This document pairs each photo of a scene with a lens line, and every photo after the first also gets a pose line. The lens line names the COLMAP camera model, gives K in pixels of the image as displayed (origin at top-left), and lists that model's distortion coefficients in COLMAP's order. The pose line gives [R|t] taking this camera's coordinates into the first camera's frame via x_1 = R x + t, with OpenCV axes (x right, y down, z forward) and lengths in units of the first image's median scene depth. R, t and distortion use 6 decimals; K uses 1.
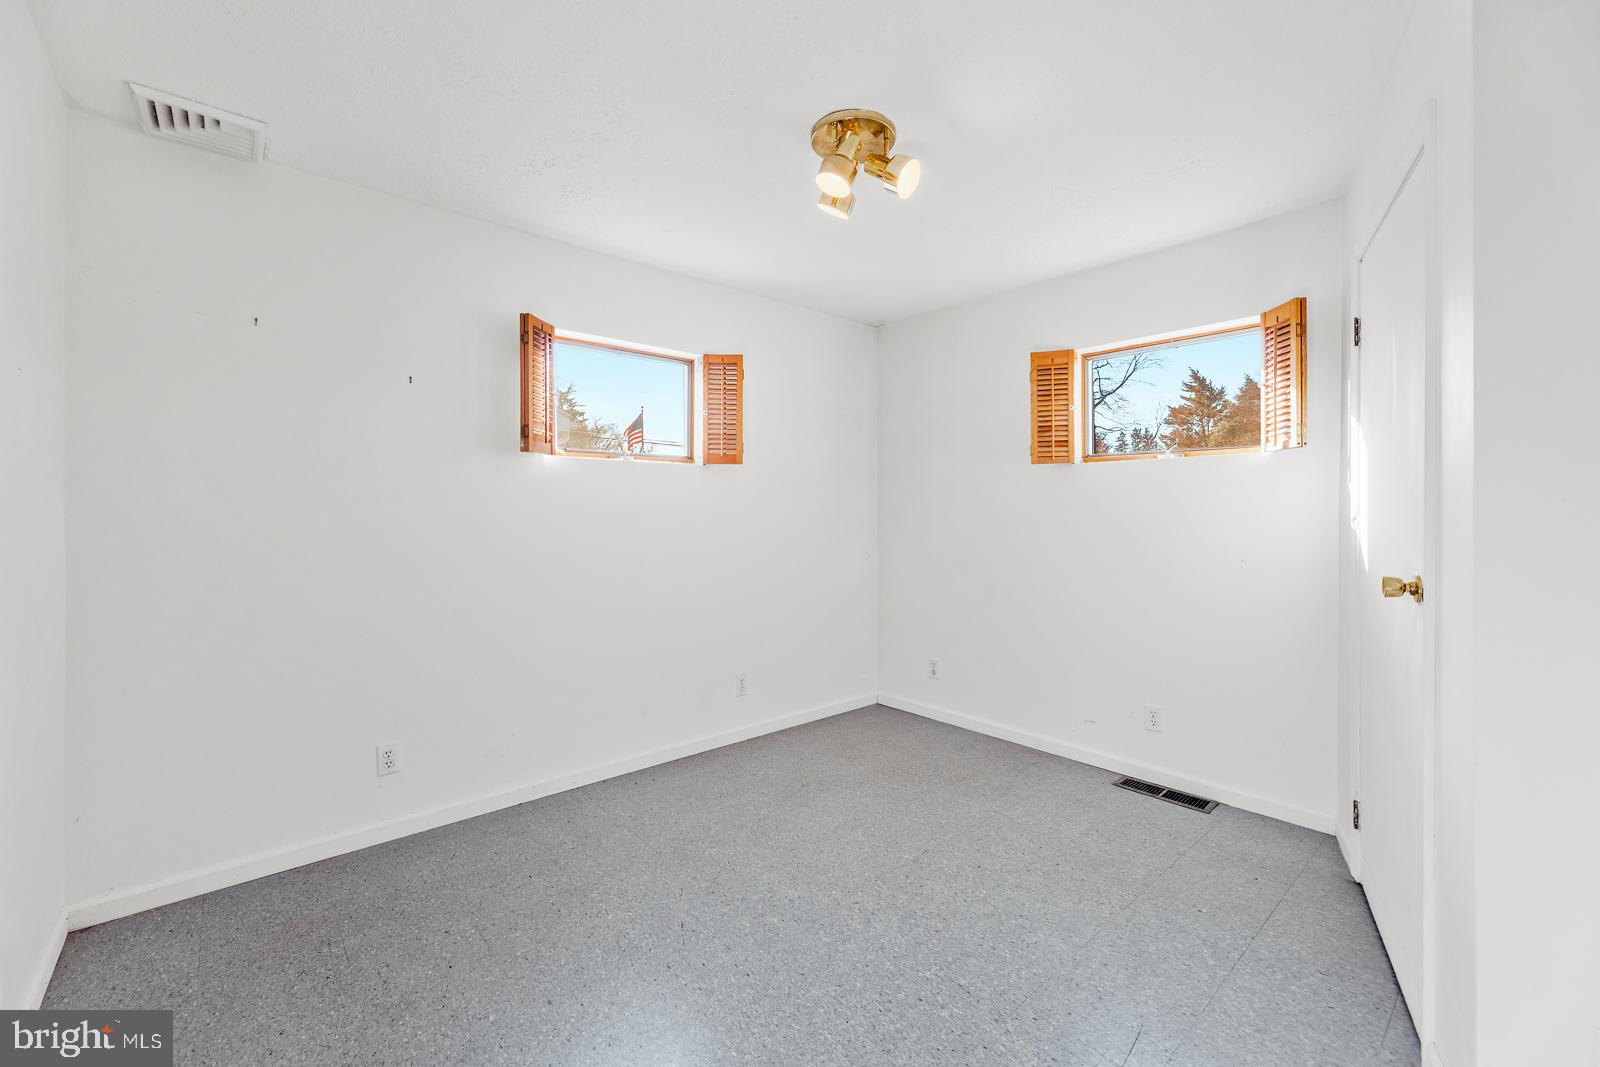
lens RADIAL K [[652.6, 0, 790.7], [0, 652.6, 520.1], [0, 0, 1]] dist [-0.004204, -0.000100]
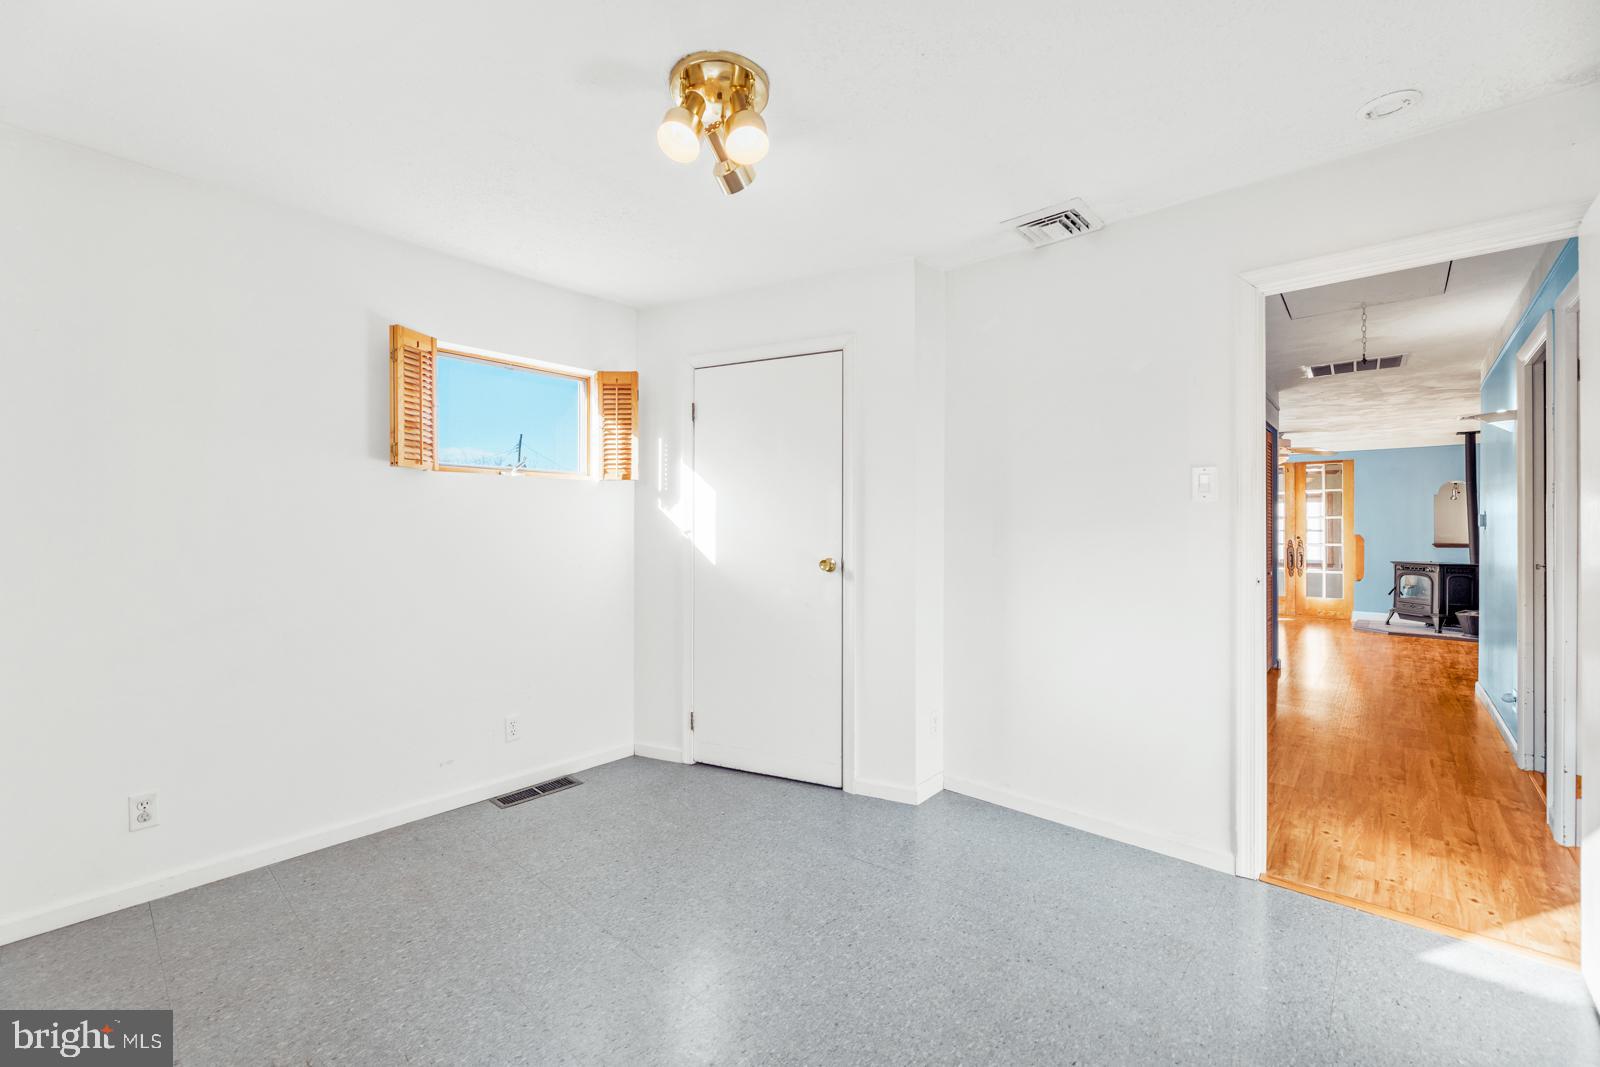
lens RADIAL K [[652.6, 0, 804.5], [0, 652.6, 525.6], [0, 0, 1]] dist [-0.004204, -0.000100]
pose [[-0.118425, 0.000378, 0.992963, -0.553566], [0.015866, 0.999873, 0.001511, -0.009905], [-0.992836, 0.015933, -0.118416, 0.704706]]
